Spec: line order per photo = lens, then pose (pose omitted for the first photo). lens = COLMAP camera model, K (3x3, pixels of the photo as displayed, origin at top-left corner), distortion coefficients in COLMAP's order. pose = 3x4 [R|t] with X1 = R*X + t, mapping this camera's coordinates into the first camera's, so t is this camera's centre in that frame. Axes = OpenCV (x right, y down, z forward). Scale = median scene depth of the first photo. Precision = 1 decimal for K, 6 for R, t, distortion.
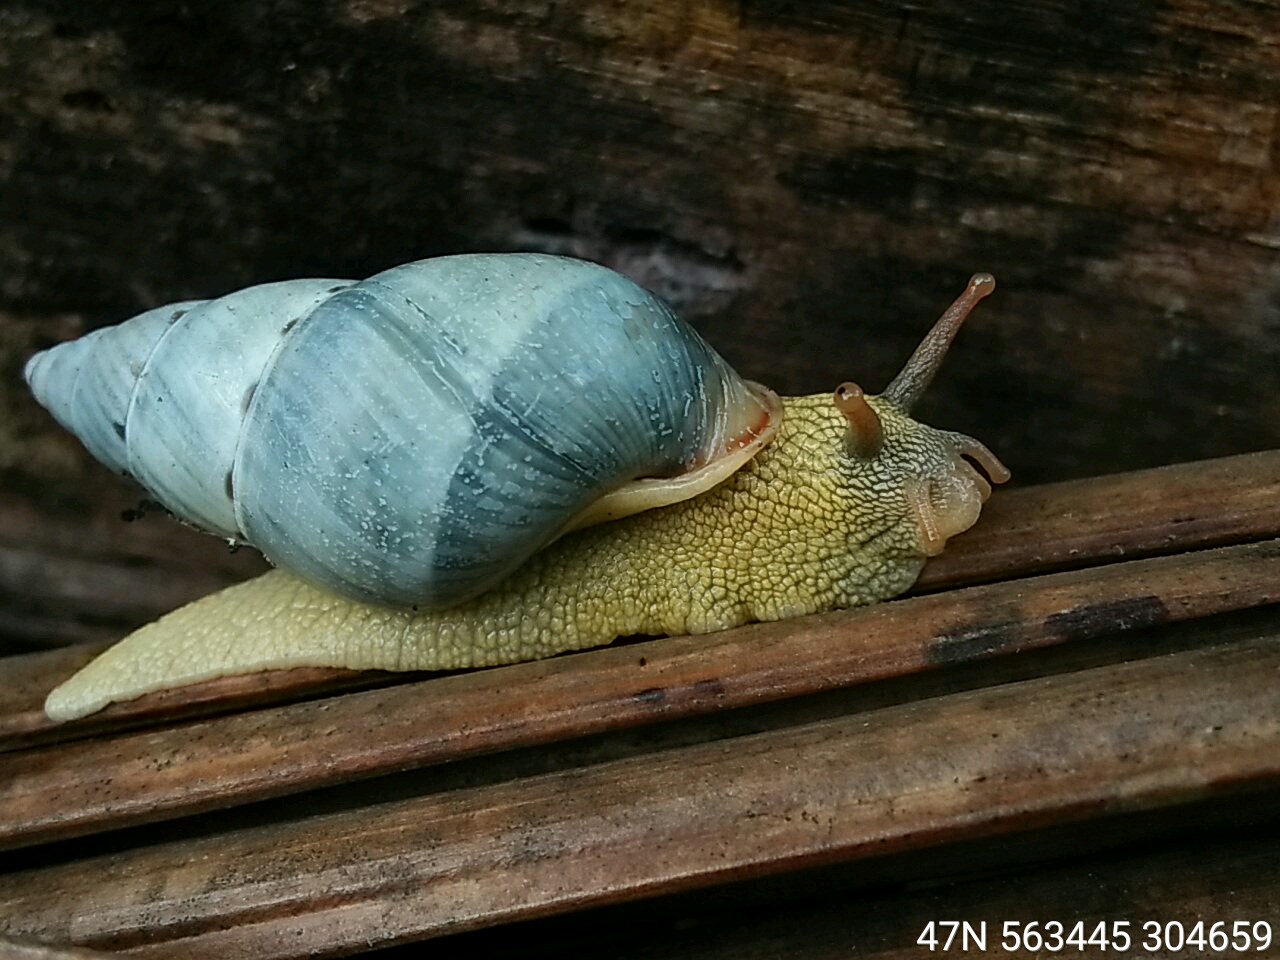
lens RADIAL K [[1632.0, 0, 655.2], [0, 1632.0, 485.4], [0, 0, 1]] dist [0.147950, -0.332452]
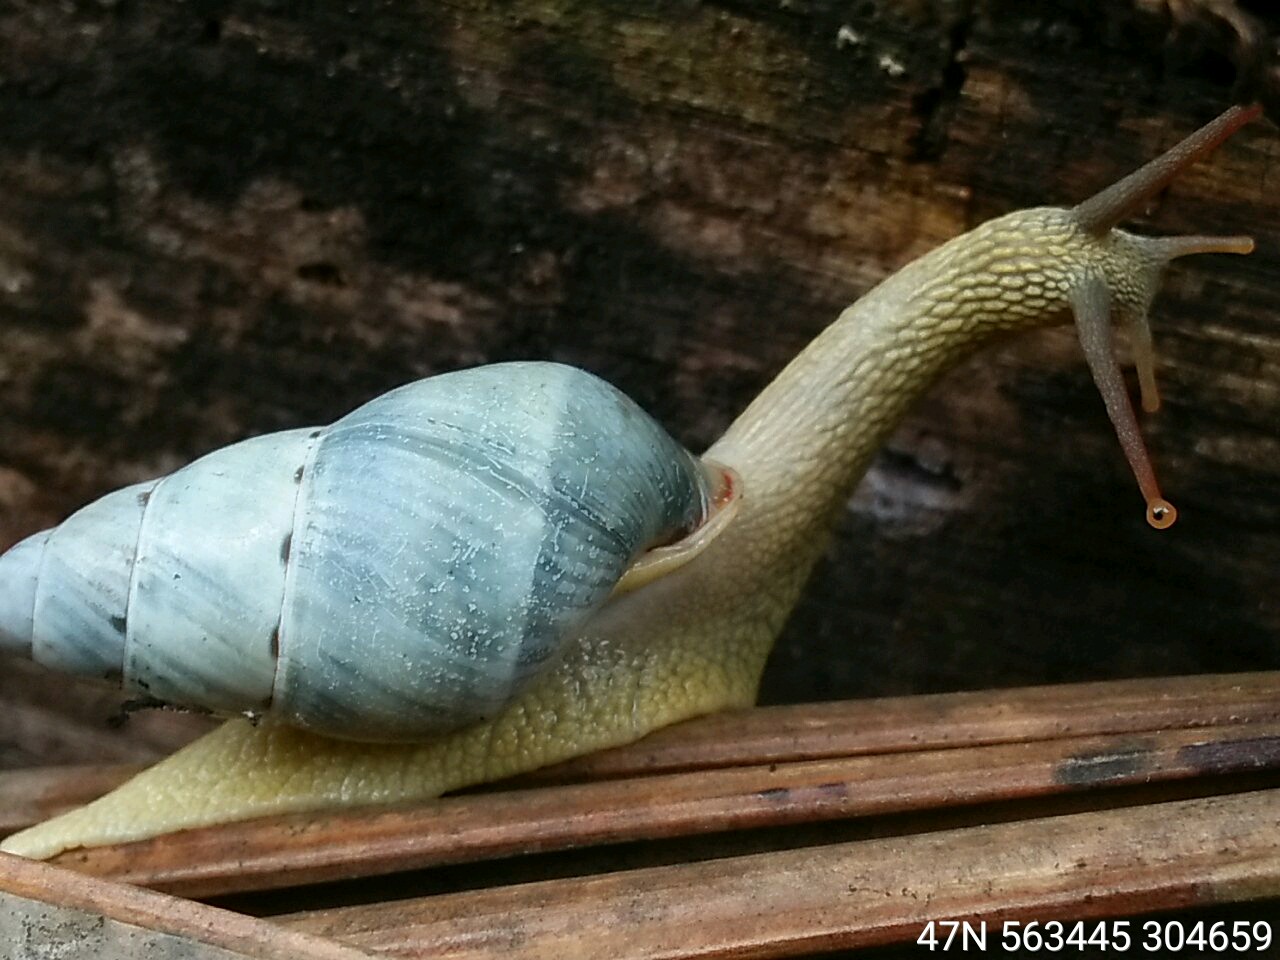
lens RADIAL K [[2386.2, 0, 657.6], [0, 2386.2, 480.2], [0, 0, 1]] dist [0.069943, 0.225514]
pose [[0.983094, 0.077091, -0.166083, 0.148914], [-0.118838, 0.958690, -0.258441, 0.318967], [0.139298, 0.273809, 0.951643, -0.434214]]
